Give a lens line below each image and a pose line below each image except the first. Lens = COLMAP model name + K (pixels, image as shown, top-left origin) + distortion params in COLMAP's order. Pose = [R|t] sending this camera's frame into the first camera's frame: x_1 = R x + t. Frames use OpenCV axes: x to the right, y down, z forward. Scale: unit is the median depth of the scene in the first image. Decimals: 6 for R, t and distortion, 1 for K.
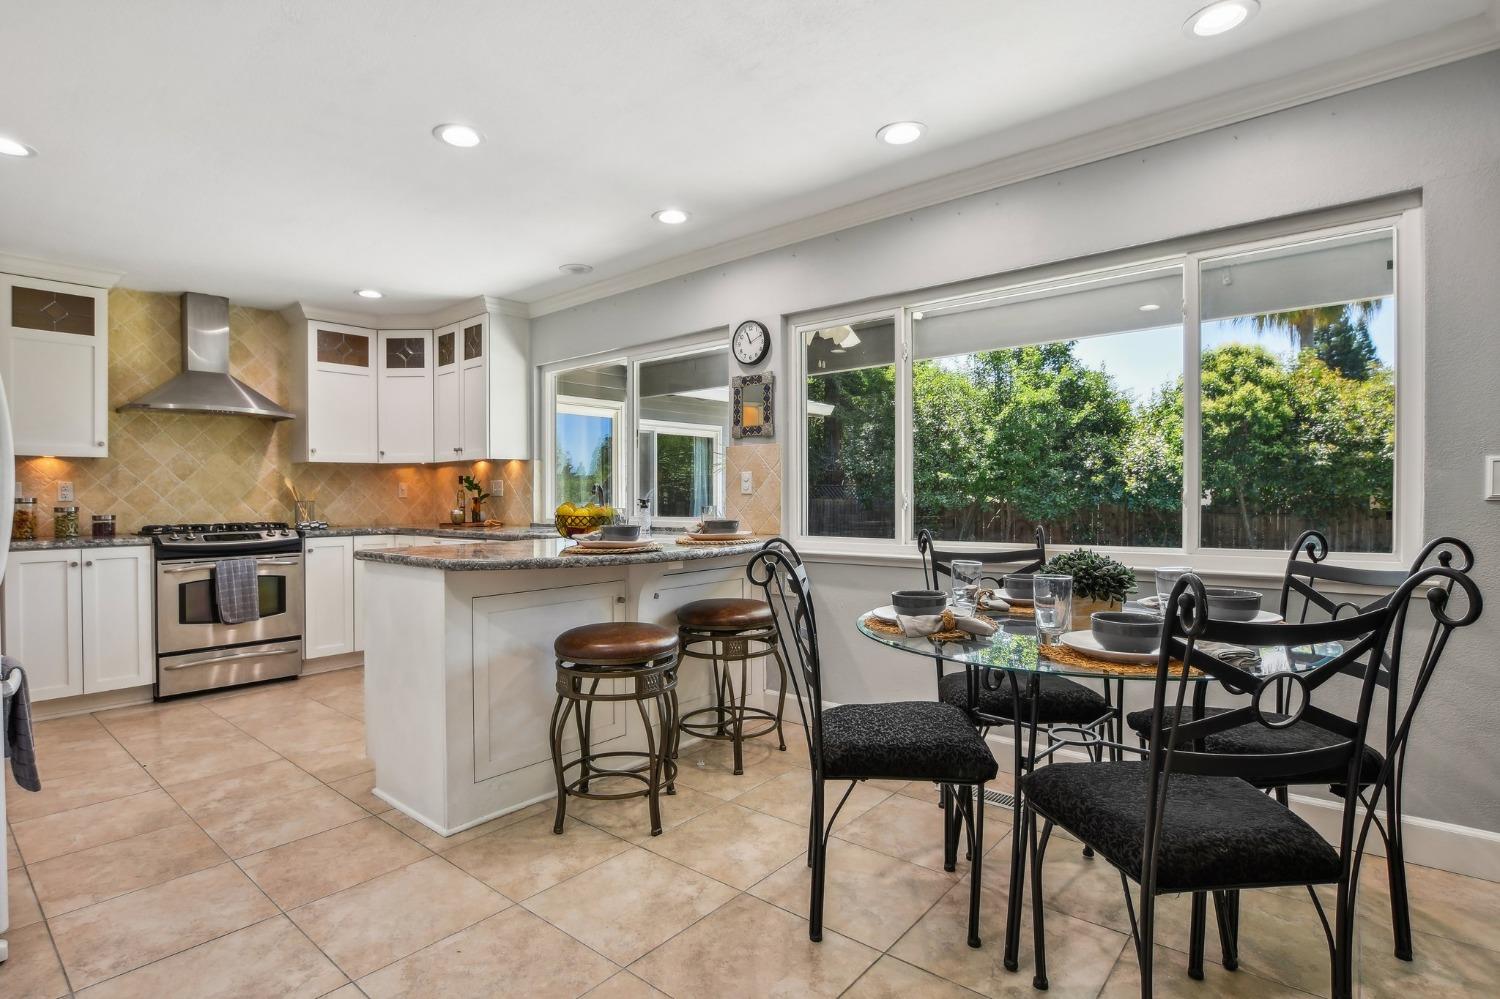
lens RADIAL K [[745.7, 0, 750.0], [0, 745.7, 499.5], [0, 0, 1]] dist [-0.004637, -0.011774]
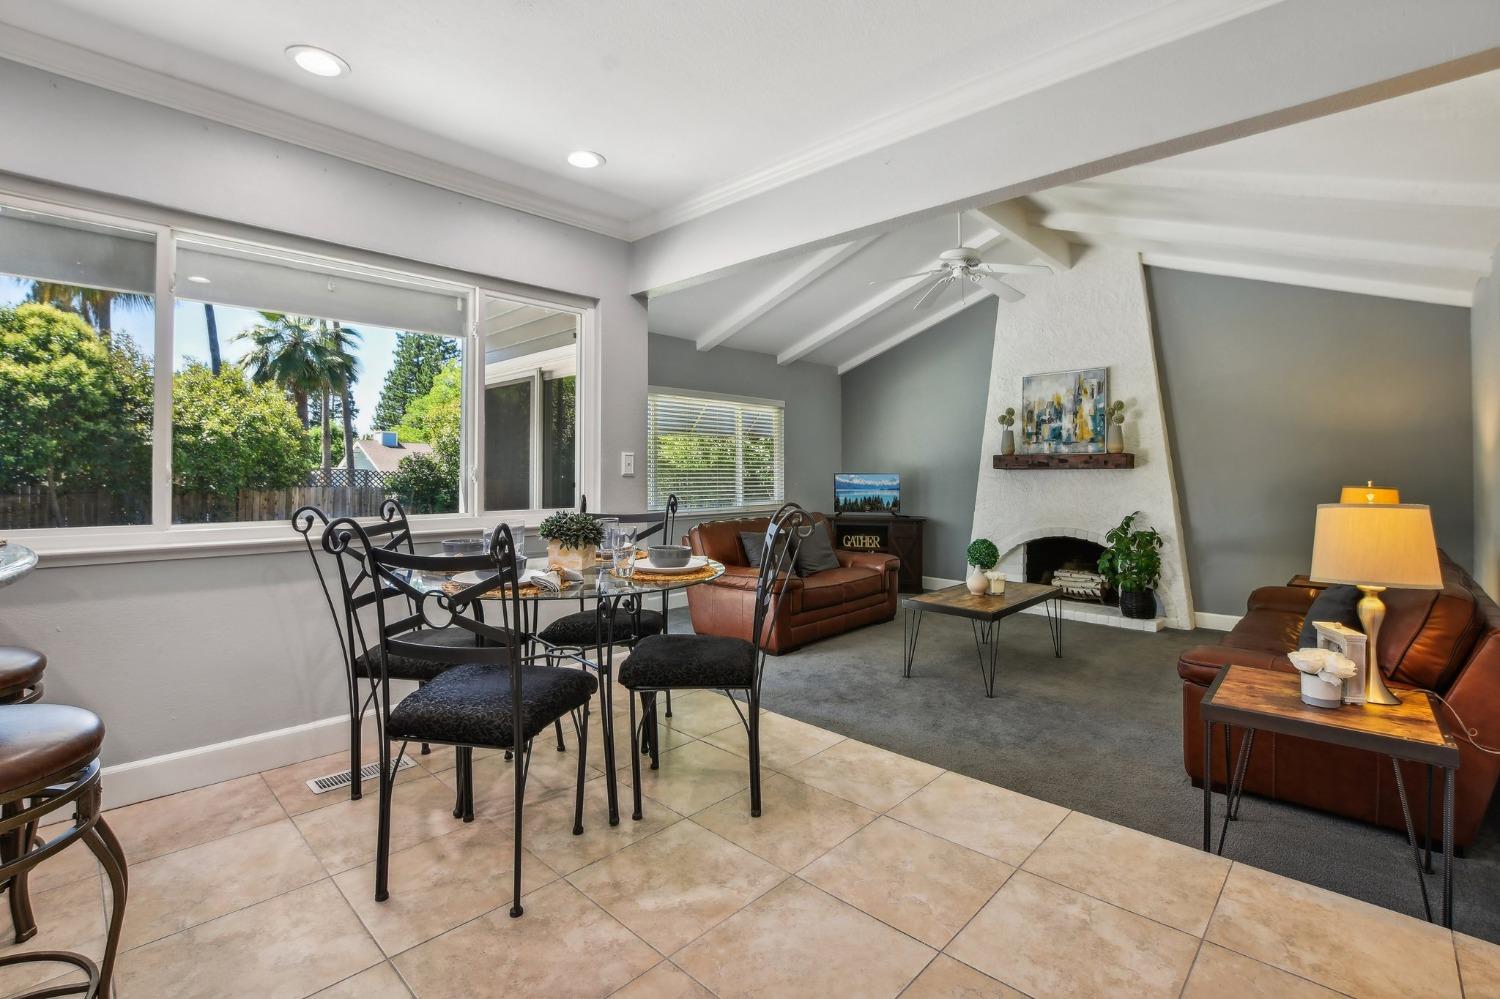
lens RADIAL K [[669.7, 0, 748.4], [0, 669.7, 472.6], [0, 0, 1]] dist [-0.023031, -0.000065]
pose [[0.064522, 0.010525, 0.997861, -0.314000], [-0.000841, 0.999945, -0.010493, 0.004590], [-0.997916, -0.000162, 0.064528, 0.256200]]
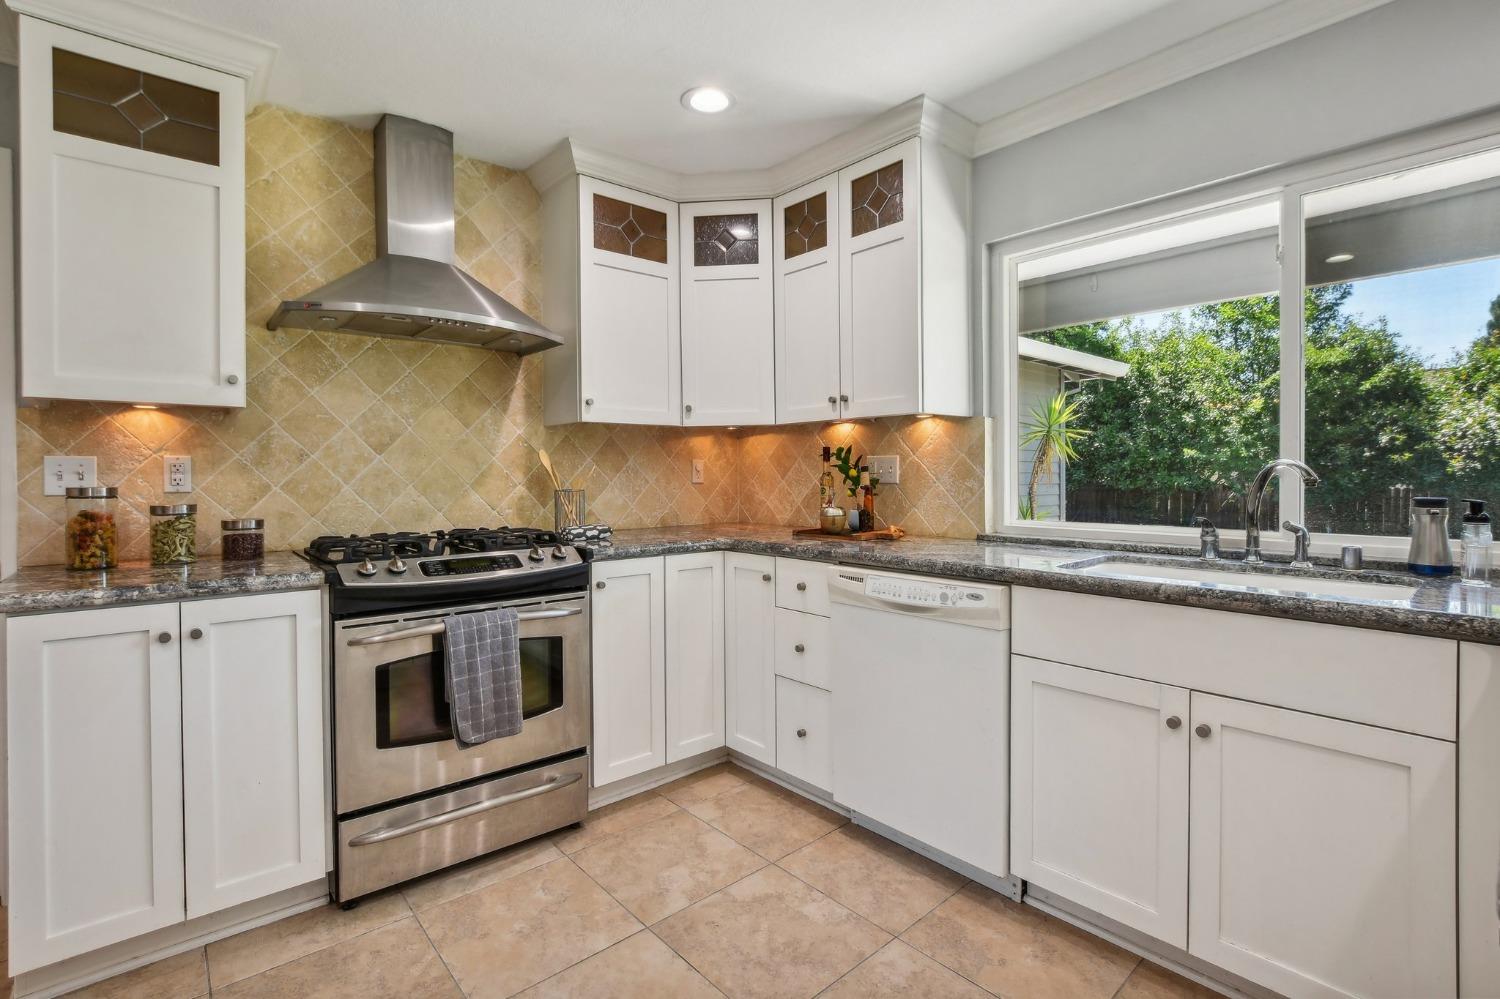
lens RADIAL K [[705.2, 0, 769.0], [0, 705.2, 484.5], [0, 0, 1]] dist [-0.016866, 0.000075]
pose [[0.991320, 0.006560, -0.131306, -0.408347], [-0.005111, 0.999922, 0.011368, -0.010403], [0.131371, -0.010598, 0.991277, 0.518293]]
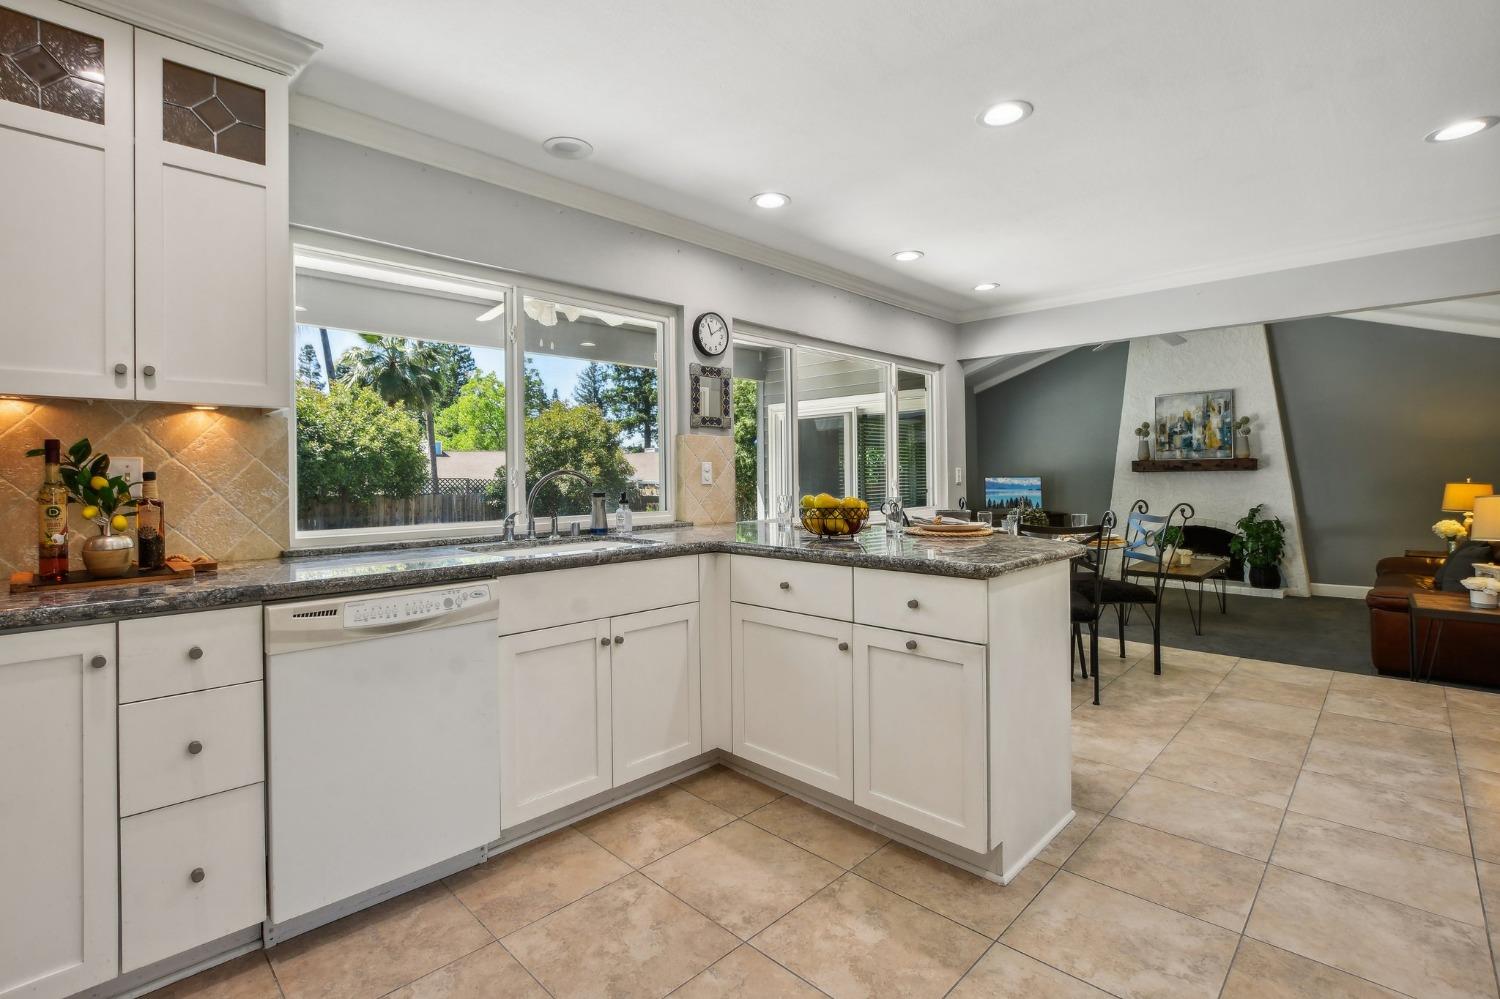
lens RADIAL K [[678.5, 0, 716.0], [0, 678.5, 477.3], [0, 0, 1]] dist [-0.017763, 0.000591]
pose [[0.101465, 0.004645, 0.994828, -0.737207], [0.014582, 0.999875, -0.006156, -0.009401], [-0.994732, 0.015131, 0.101385, 0.738392]]
